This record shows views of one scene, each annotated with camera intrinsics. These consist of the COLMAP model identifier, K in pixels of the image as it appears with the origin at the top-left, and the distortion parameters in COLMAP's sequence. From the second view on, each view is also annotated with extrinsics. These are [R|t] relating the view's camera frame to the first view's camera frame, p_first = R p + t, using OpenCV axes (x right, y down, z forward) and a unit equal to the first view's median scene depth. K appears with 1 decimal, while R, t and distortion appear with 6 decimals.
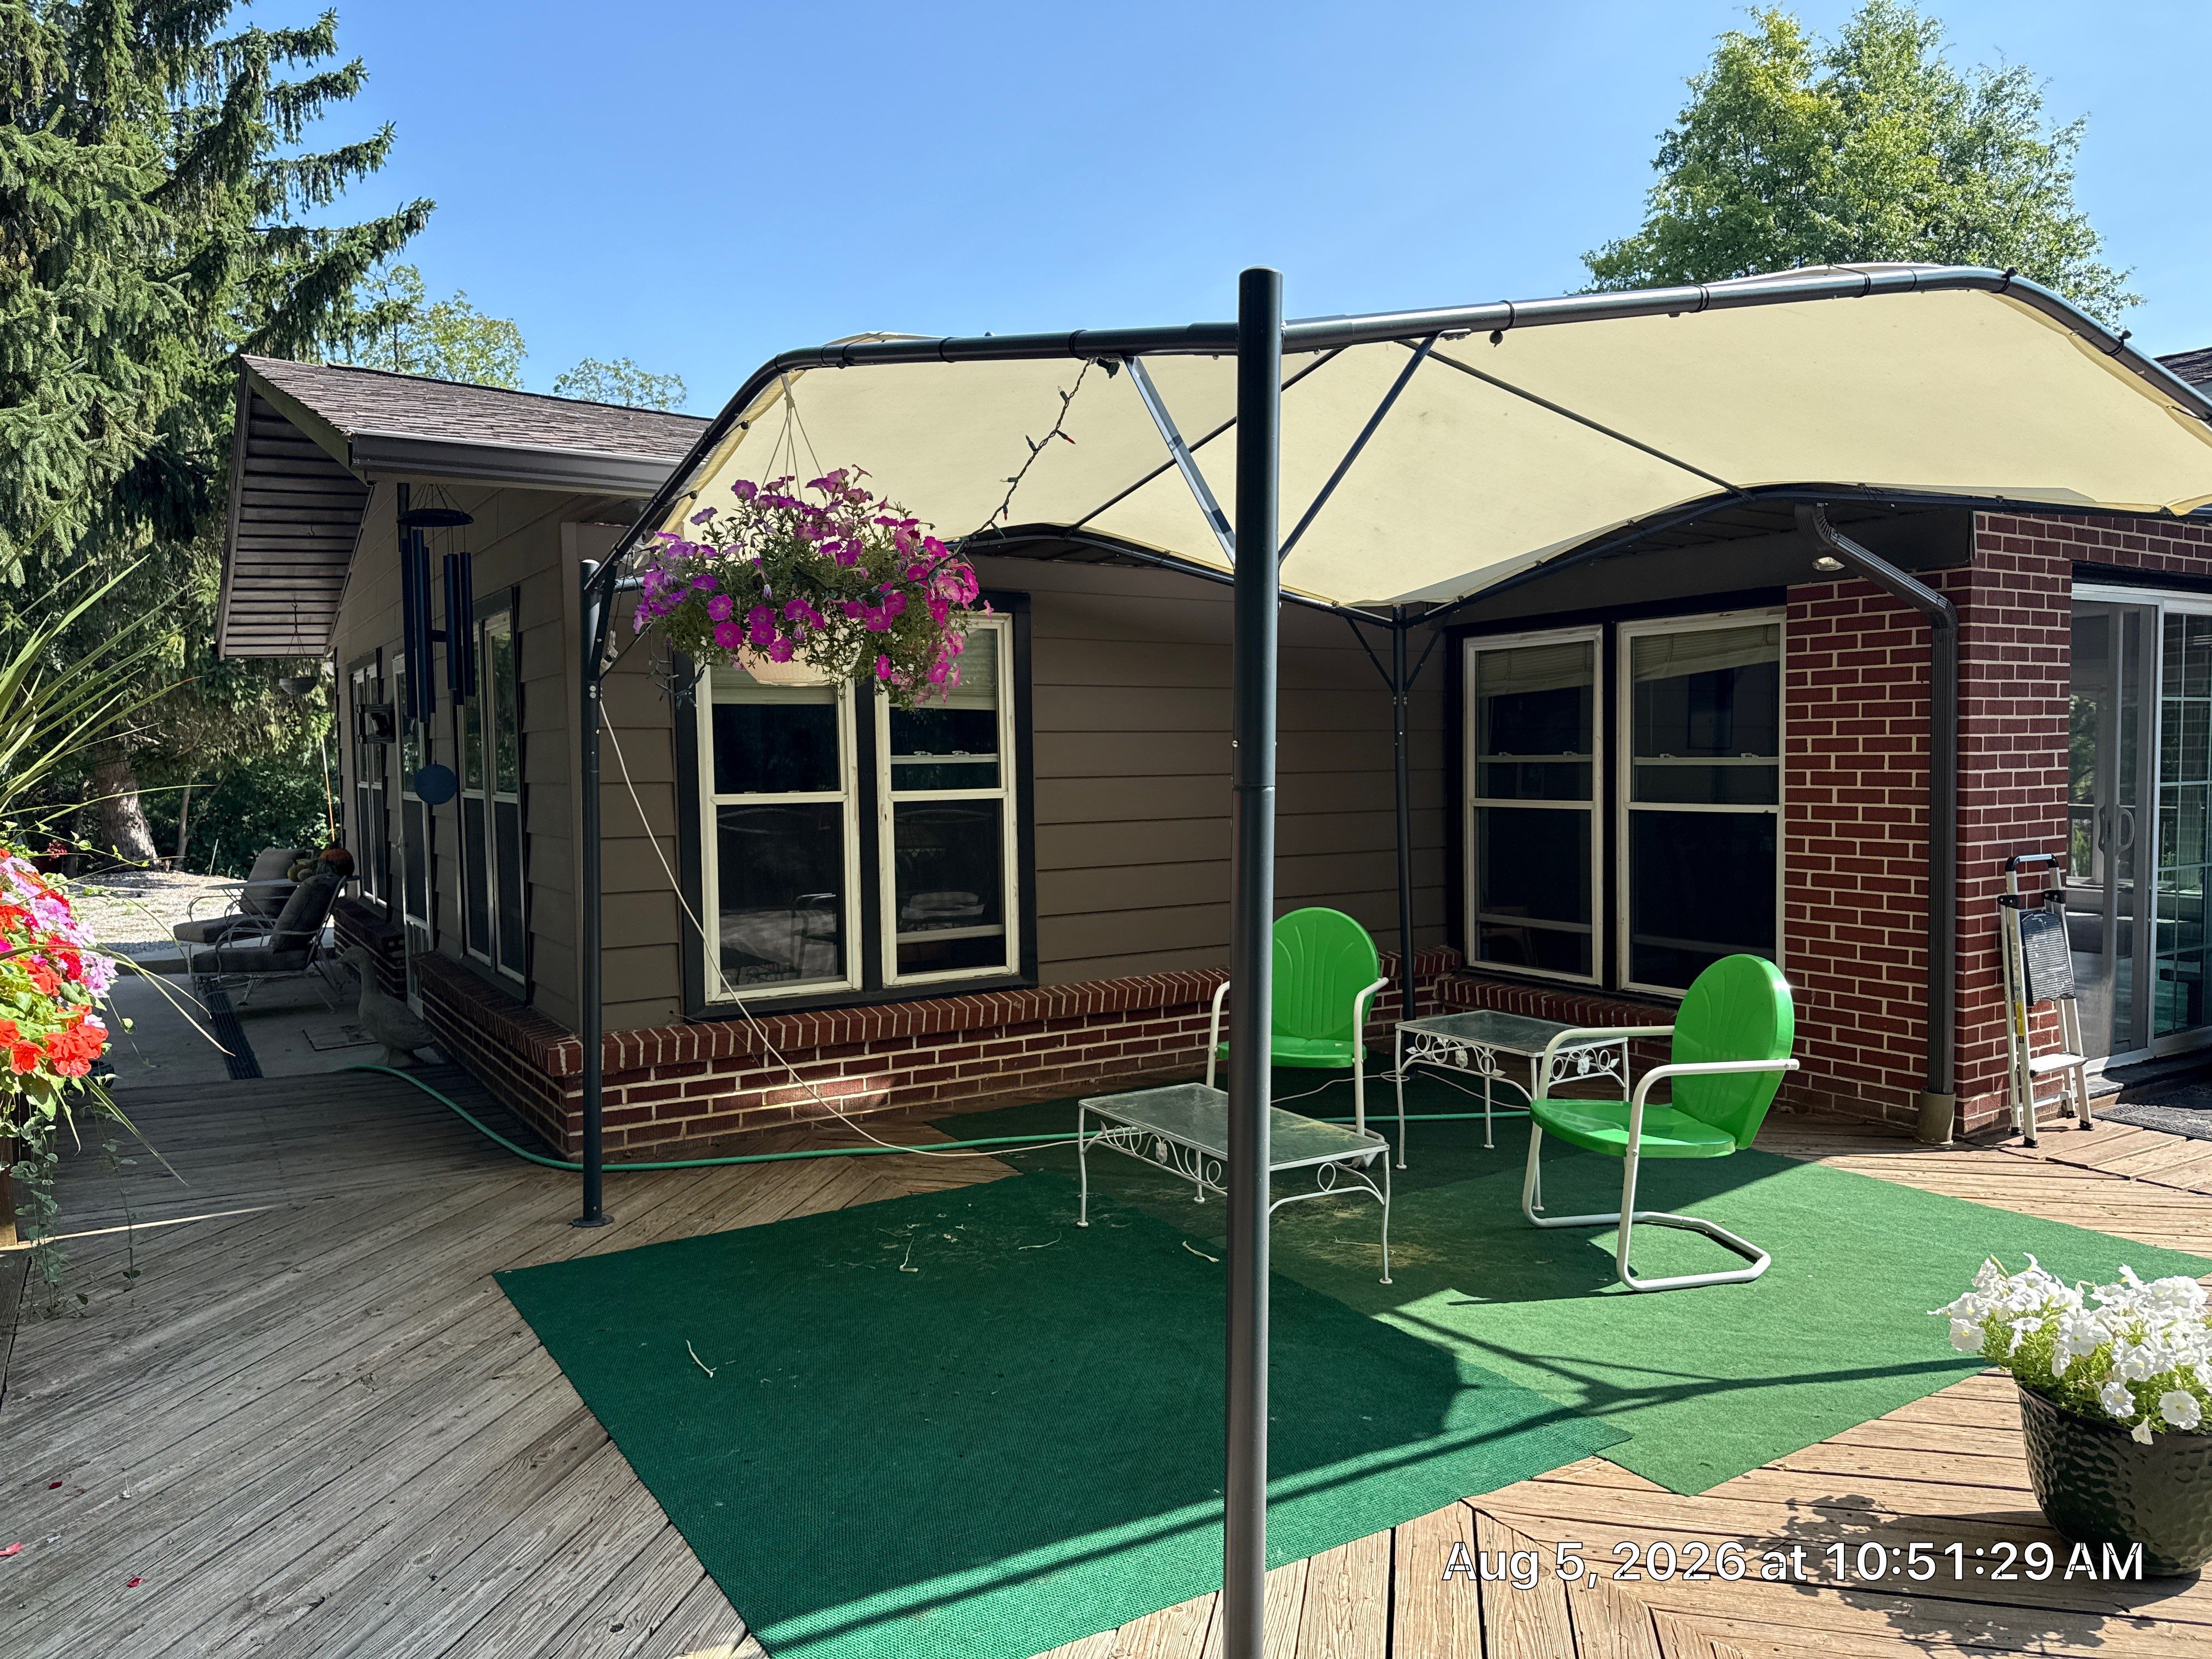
lens RADIAL K [[1557.8, 0, 1115.4], [0, 1557.8, 818.9], [0, 0, 1]] dist [0.081620, -0.092152]
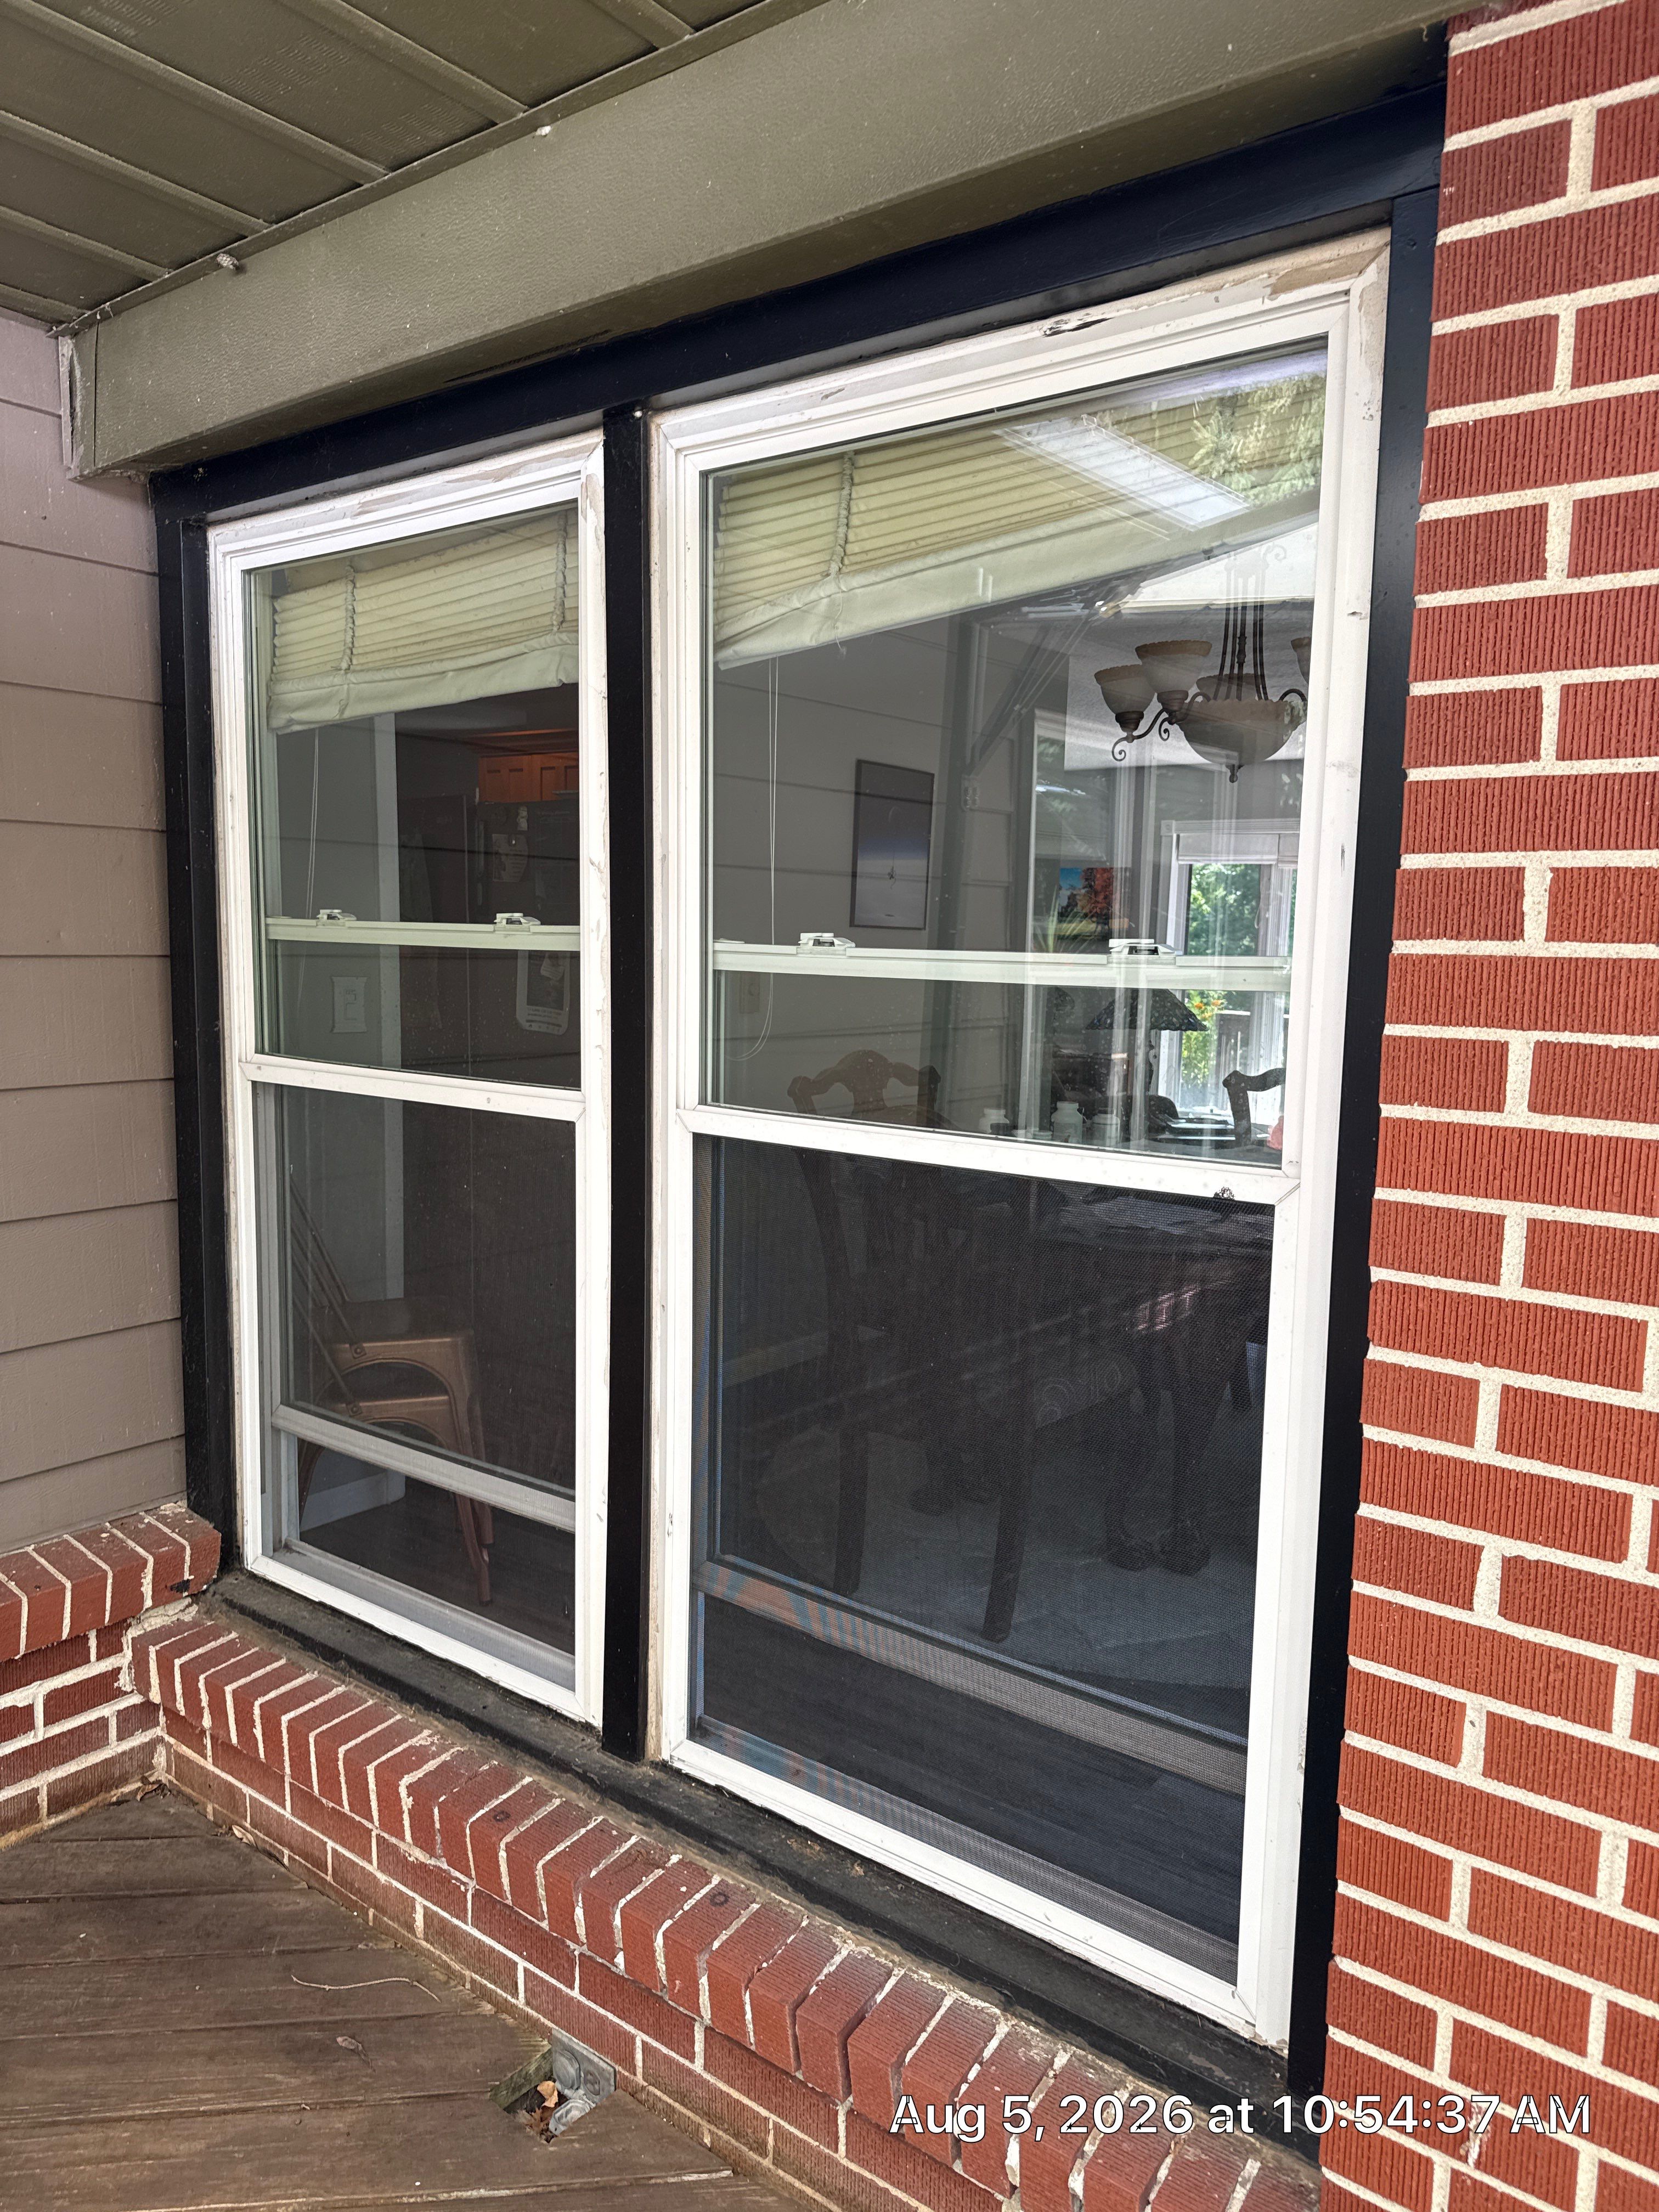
lens RADIAL K [[1557.8, 0, 829.5], [0, 1557.8, 1106.0], [0, 0, 1]] dist [0.081620, -0.092152]
pose [[0.944203, -0.007695, 0.329275, 0.245861], [-0.018641, 0.996876, 0.076750, -0.030557], [-0.328837, -0.078606, 0.941110, 0.696059]]
